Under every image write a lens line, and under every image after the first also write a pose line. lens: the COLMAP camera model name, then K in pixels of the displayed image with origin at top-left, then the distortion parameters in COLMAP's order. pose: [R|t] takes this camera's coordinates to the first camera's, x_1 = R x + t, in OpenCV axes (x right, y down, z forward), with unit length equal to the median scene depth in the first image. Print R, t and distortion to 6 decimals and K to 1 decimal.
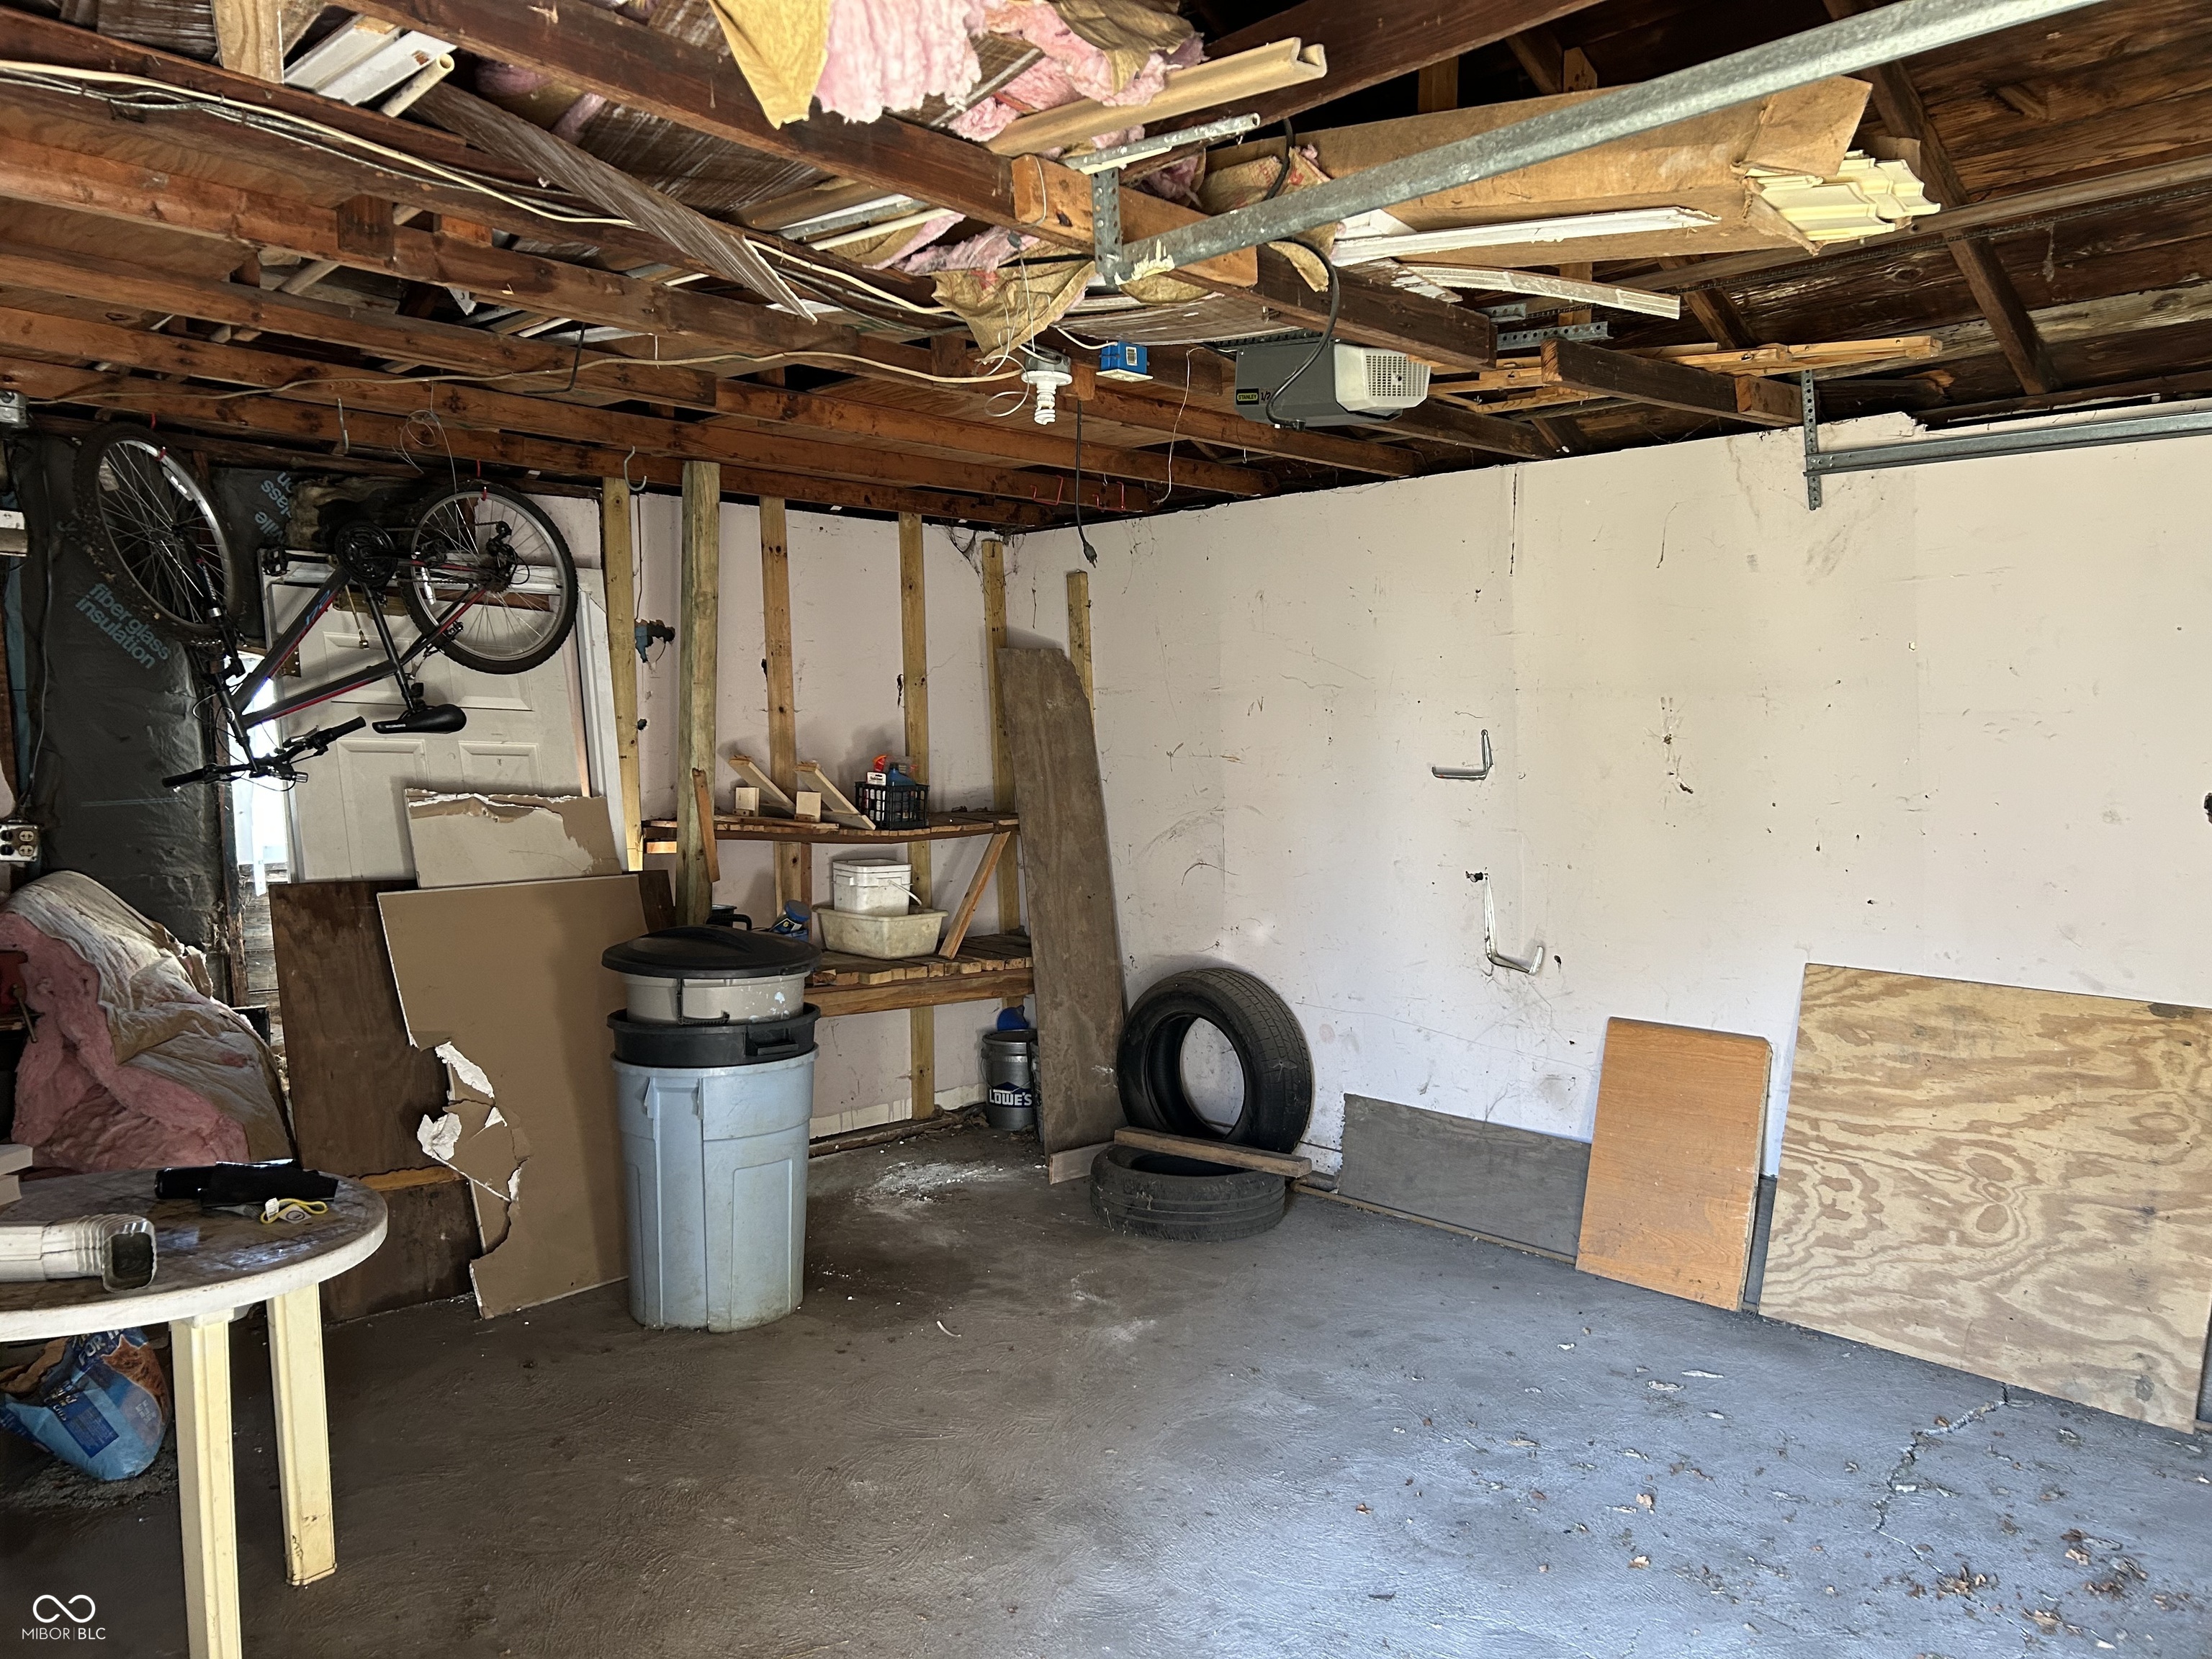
lens RADIAL K [[1684.7, 0, 1065.2], [0, 1684.7, 832.1], [0, 0, 1]] dist [0.102560, -0.185539]
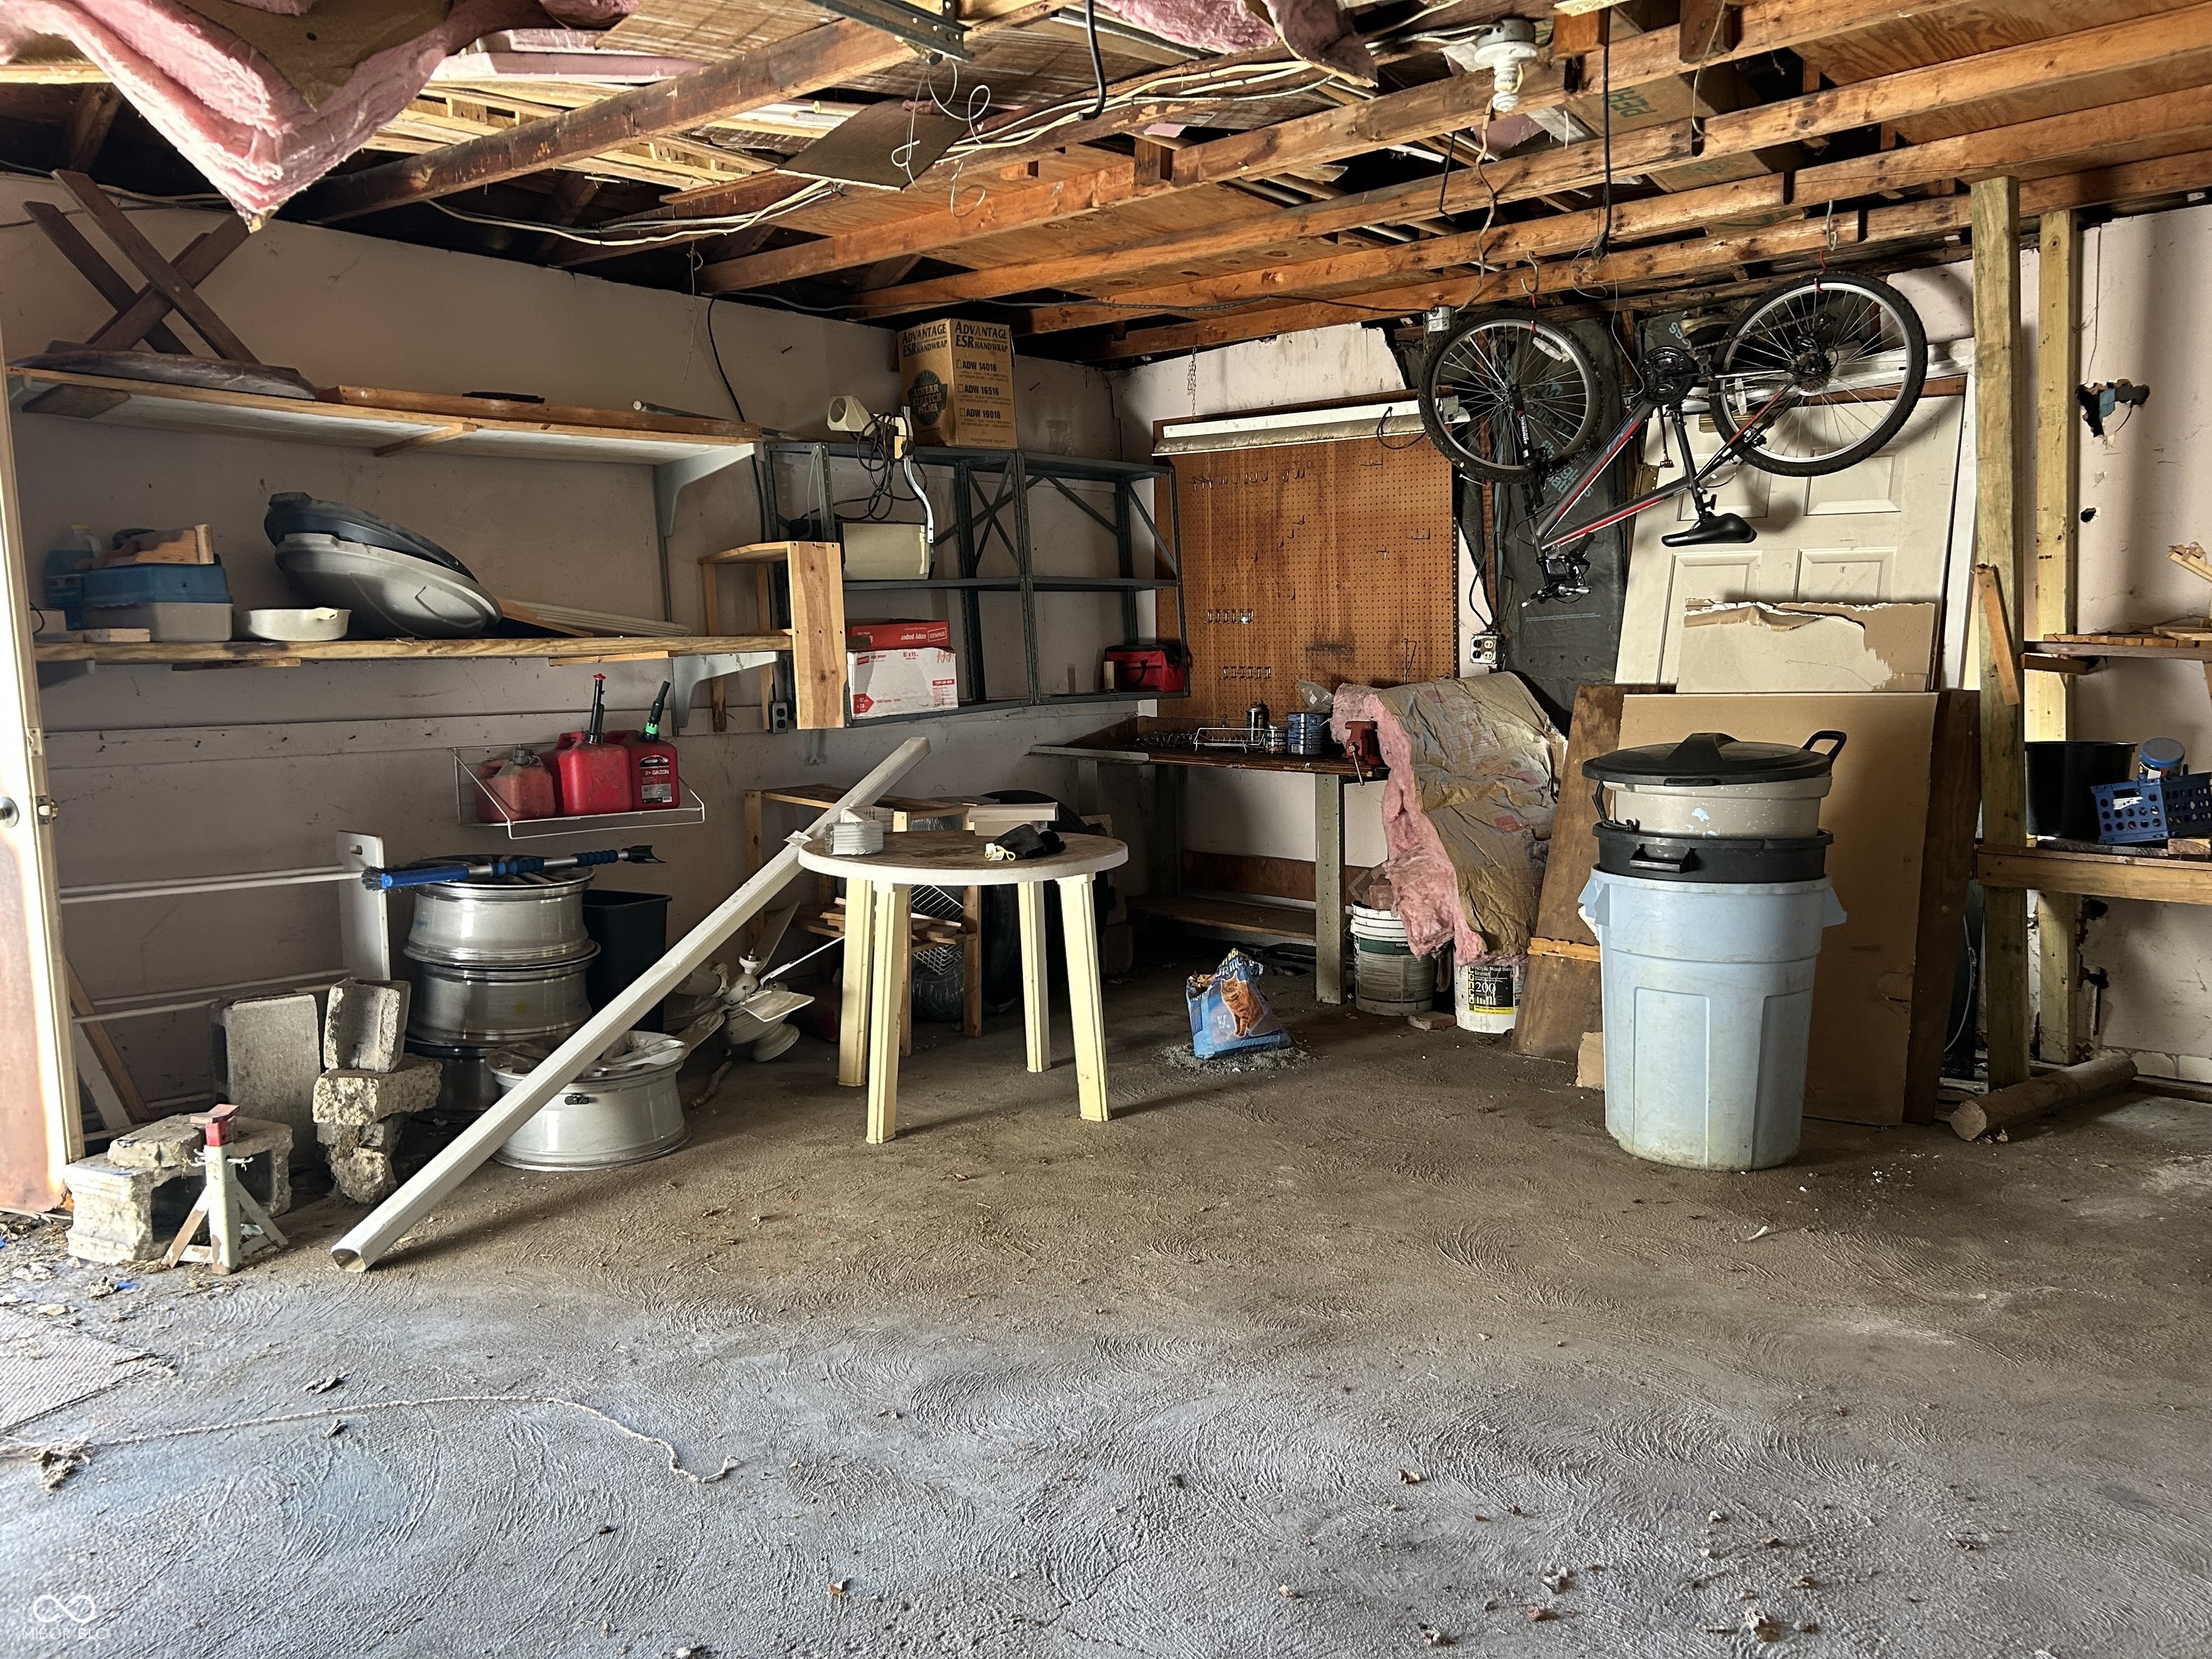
lens RADIAL K [[1680.6, 0, 1106.0], [0, 1680.6, 829.5], [0, 0, 1]] dist [0.008231, 0.005025]
pose [[0.083093, 0.097843, -0.991727, 0.644879], [-0.030275, 0.994957, 0.095625, 0.028451], [0.996082, 0.022079, 0.085636, 0.575665]]
